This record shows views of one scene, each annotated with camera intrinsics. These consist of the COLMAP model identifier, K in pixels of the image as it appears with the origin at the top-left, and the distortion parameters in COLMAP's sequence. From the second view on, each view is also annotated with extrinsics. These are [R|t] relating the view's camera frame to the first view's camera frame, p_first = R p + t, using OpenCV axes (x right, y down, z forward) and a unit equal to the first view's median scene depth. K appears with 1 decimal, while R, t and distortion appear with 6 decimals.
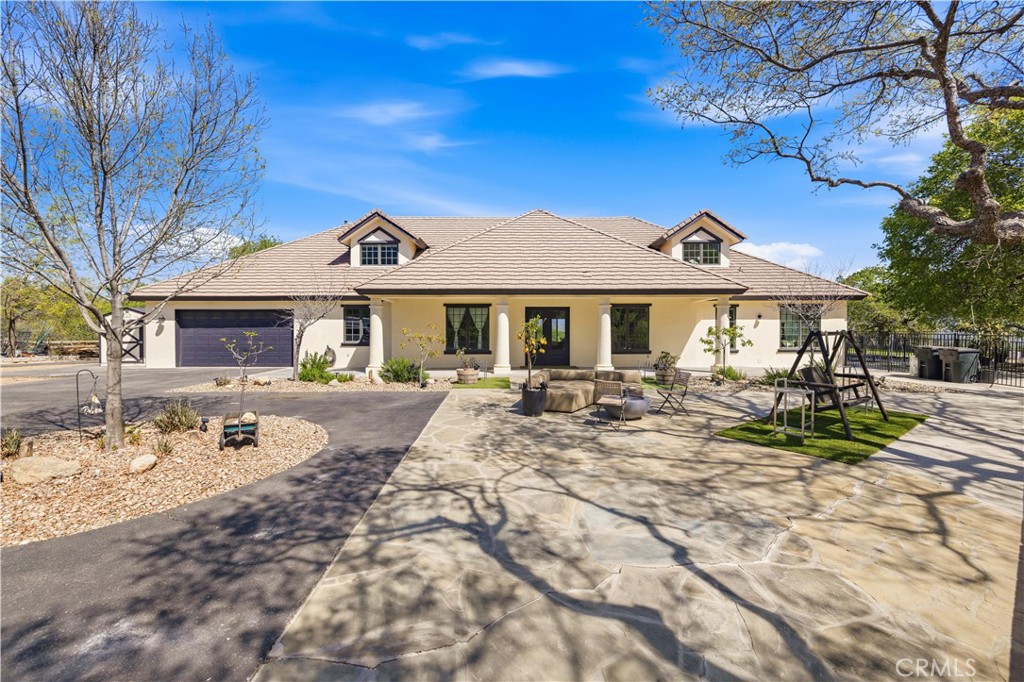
lens RADIAL K [[424.0, 0, 513.3], [0, 424.0, 337.8], [0, 0, 1]] dist [0.000418, 0.000017]
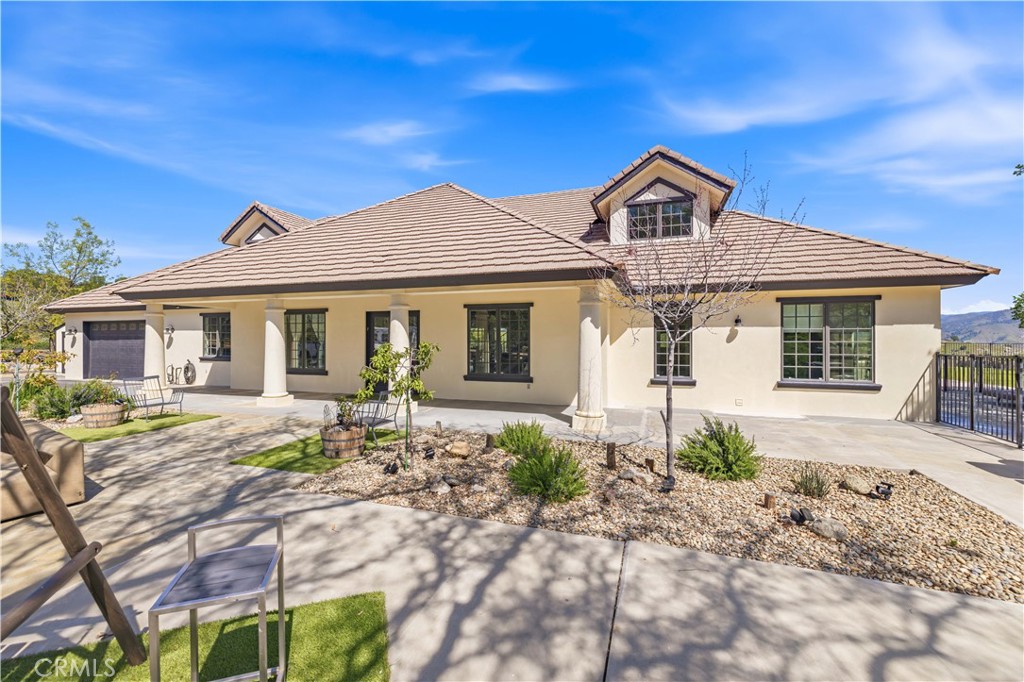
lens RADIAL K [[424.0, 0, 510.4], [0, 424.0, 340.1], [0, 0, 1]] dist [0.000418, 0.000017]
pose [[0.944272, 0.002824, -0.329155, 0.482170], [-0.007929, 0.999868, -0.014168, -0.015653], [0.329072, 0.015988, 0.944170, 0.381089]]
